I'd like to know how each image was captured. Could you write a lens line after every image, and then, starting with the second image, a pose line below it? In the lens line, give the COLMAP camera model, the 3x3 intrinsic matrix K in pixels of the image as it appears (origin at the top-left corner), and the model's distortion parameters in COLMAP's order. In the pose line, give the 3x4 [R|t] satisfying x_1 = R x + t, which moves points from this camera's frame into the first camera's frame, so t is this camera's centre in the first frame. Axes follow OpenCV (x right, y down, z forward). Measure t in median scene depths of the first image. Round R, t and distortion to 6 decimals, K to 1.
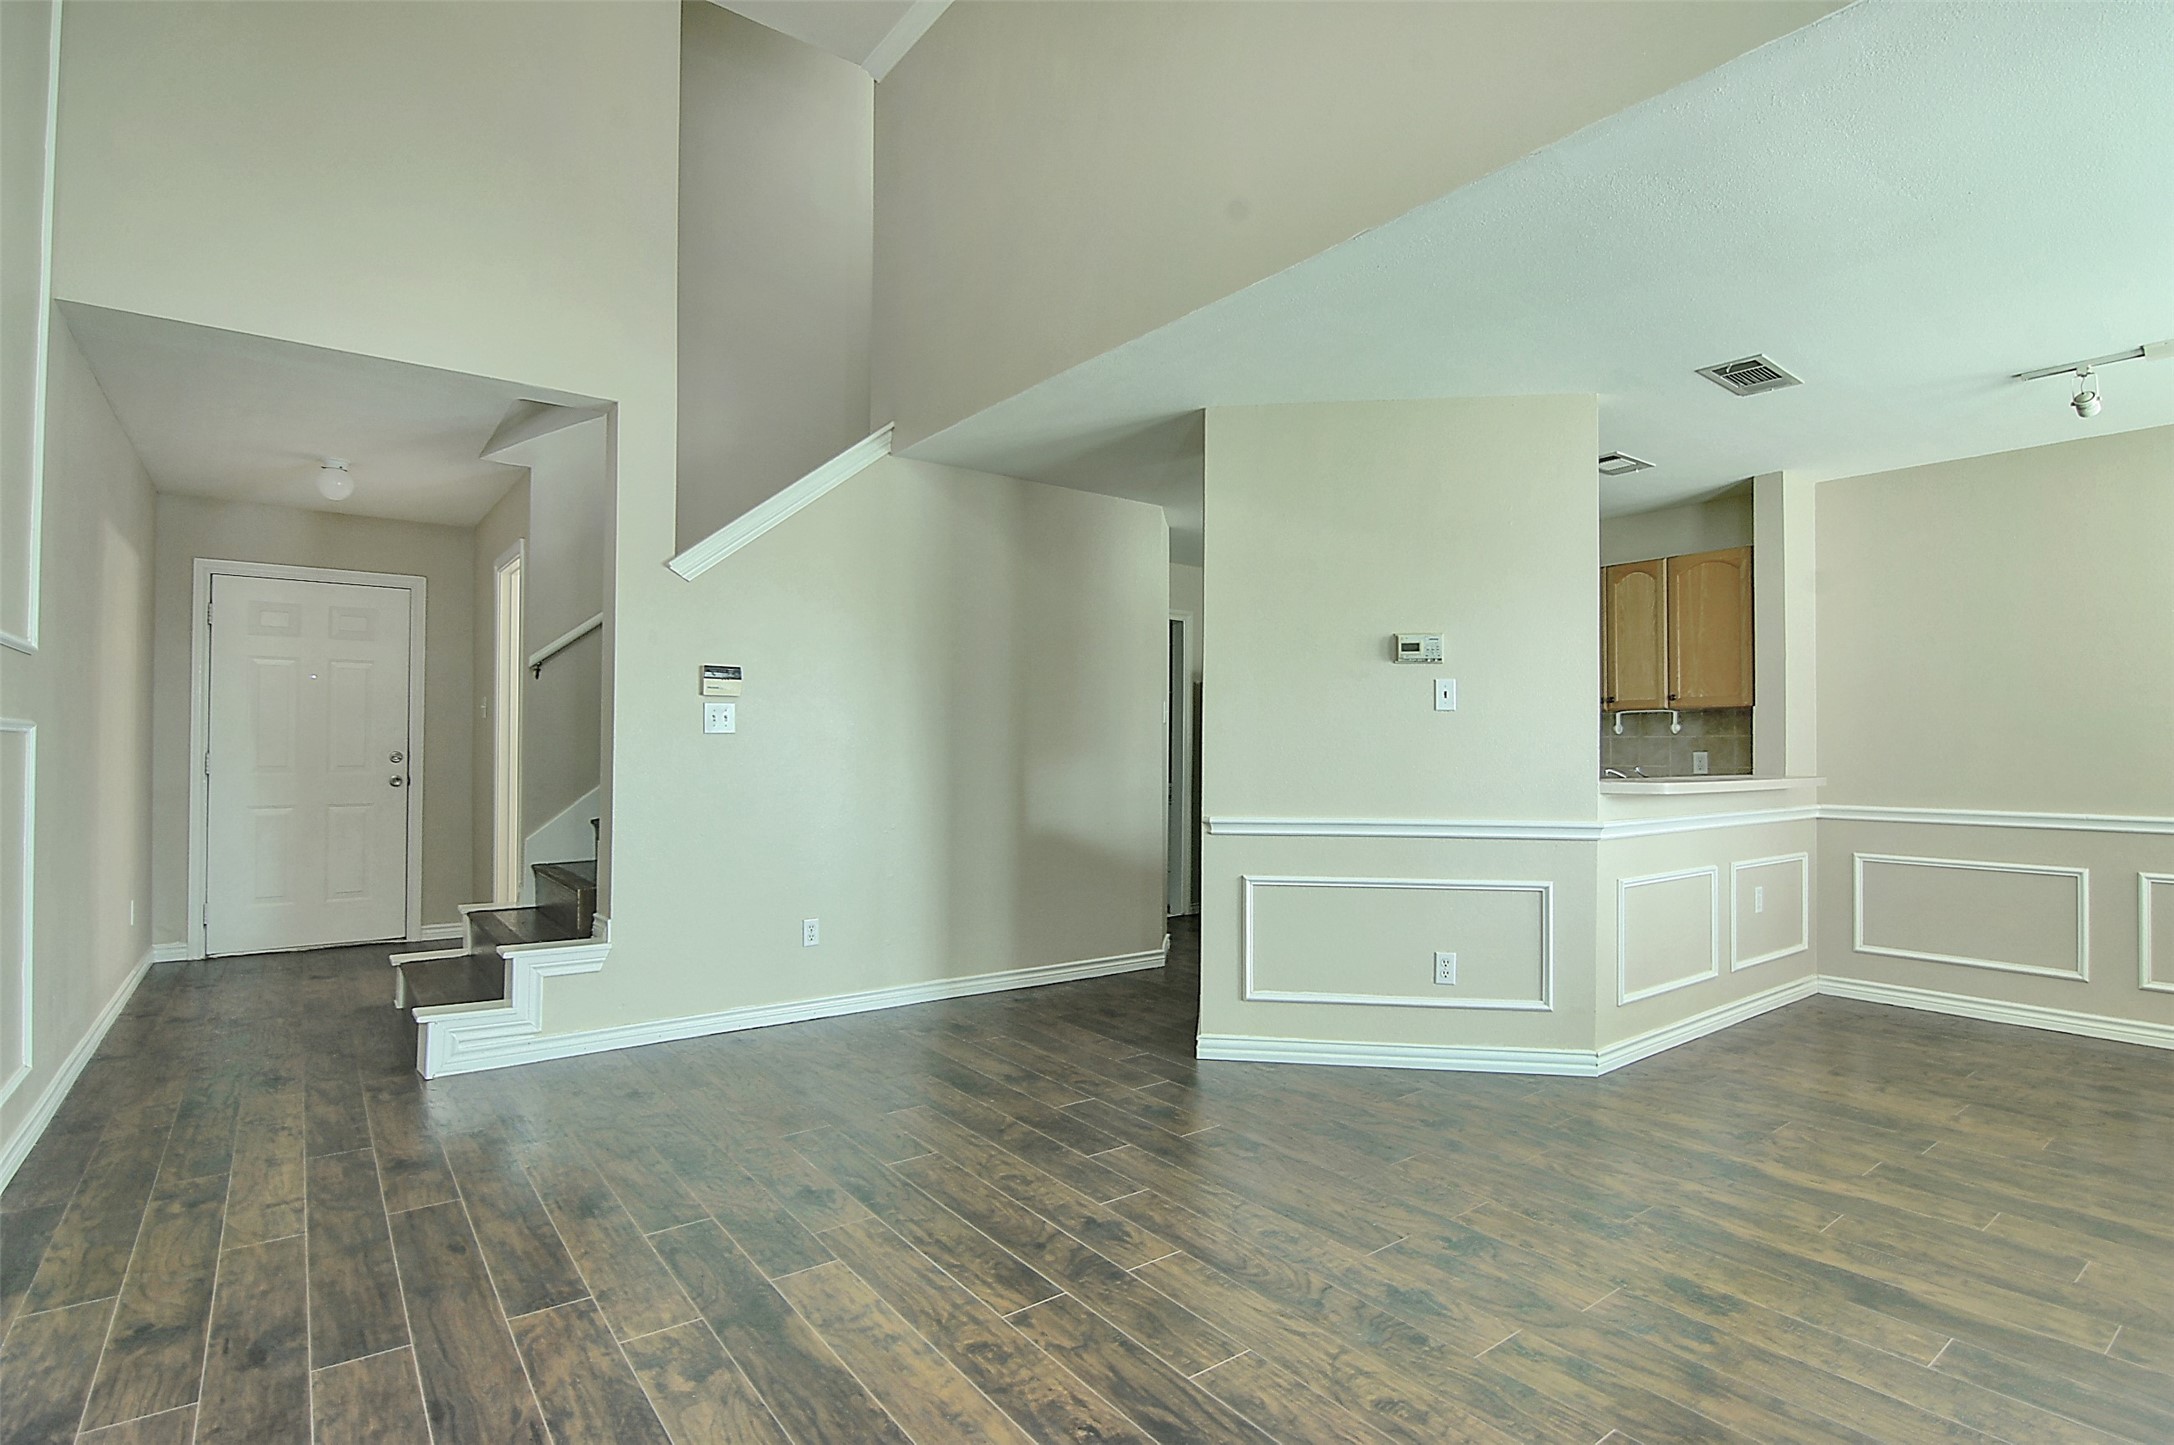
lens RADIAL K [[1052.3, 0, 1084.7], [0, 1052.3, 731.0], [0, 0, 1]] dist [-0.013981, -0.005092]
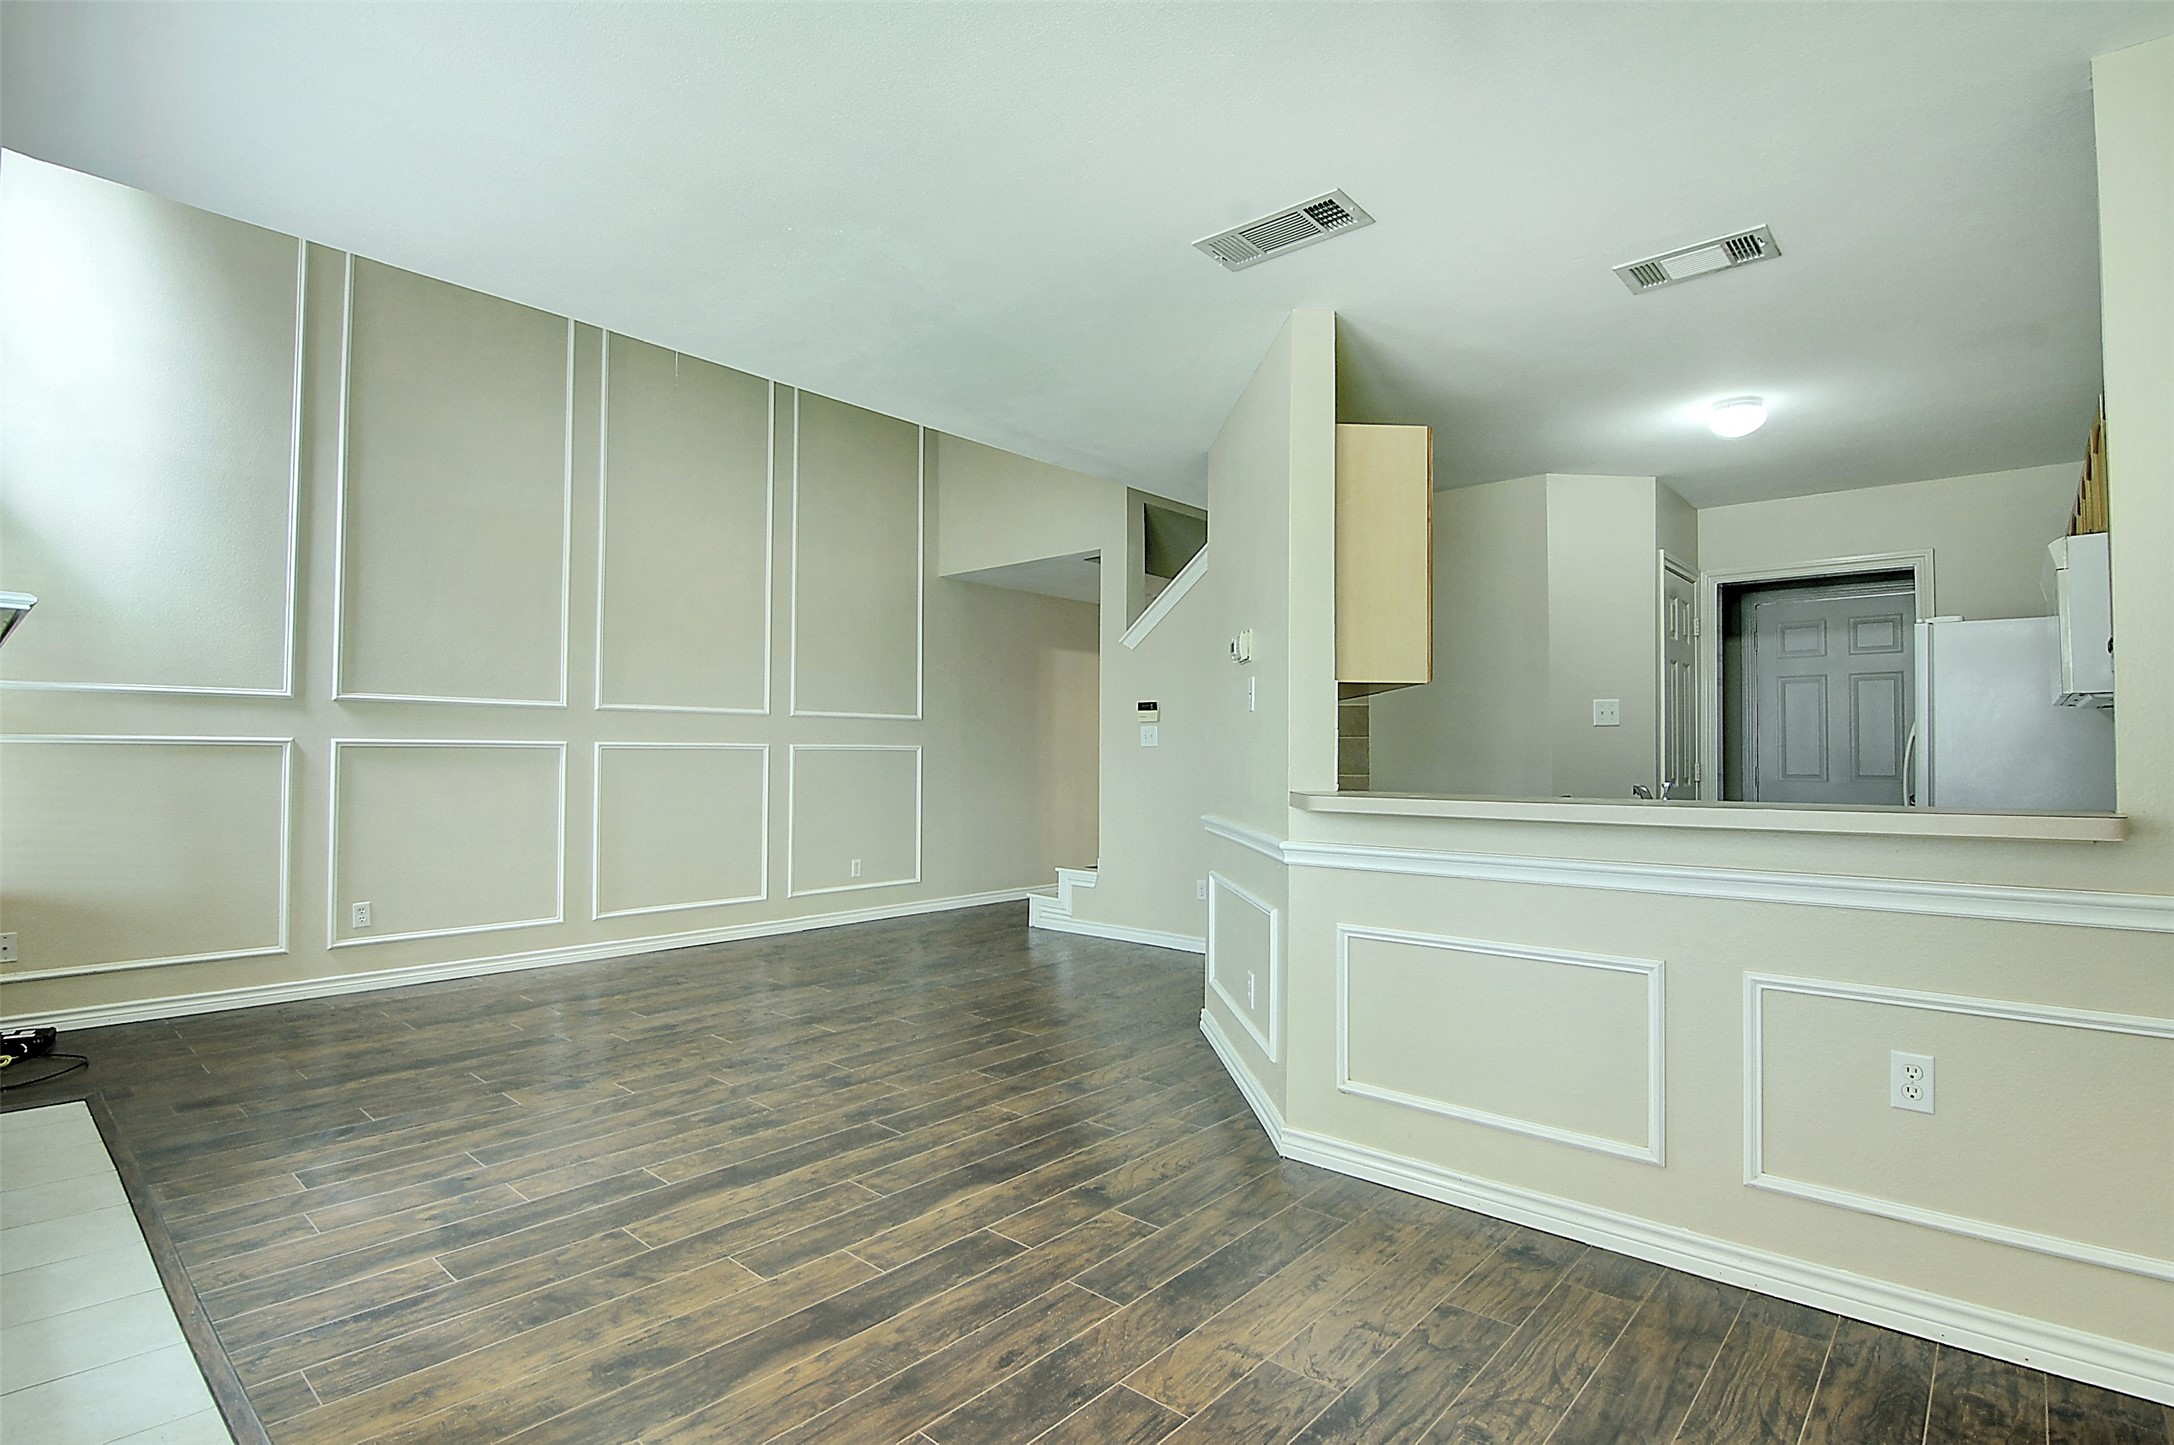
lens RADIAL K [[1052.3, 0, 1084.7], [0, 1052.3, 731.0], [0, 0, 1]] dist [-0.013981, -0.005092]
pose [[0.191265, -0.028027, -0.981138, 1.920557], [0.010817, 0.999592, -0.026446, 0.033399], [0.981479, -0.005555, 0.191490, 1.060956]]
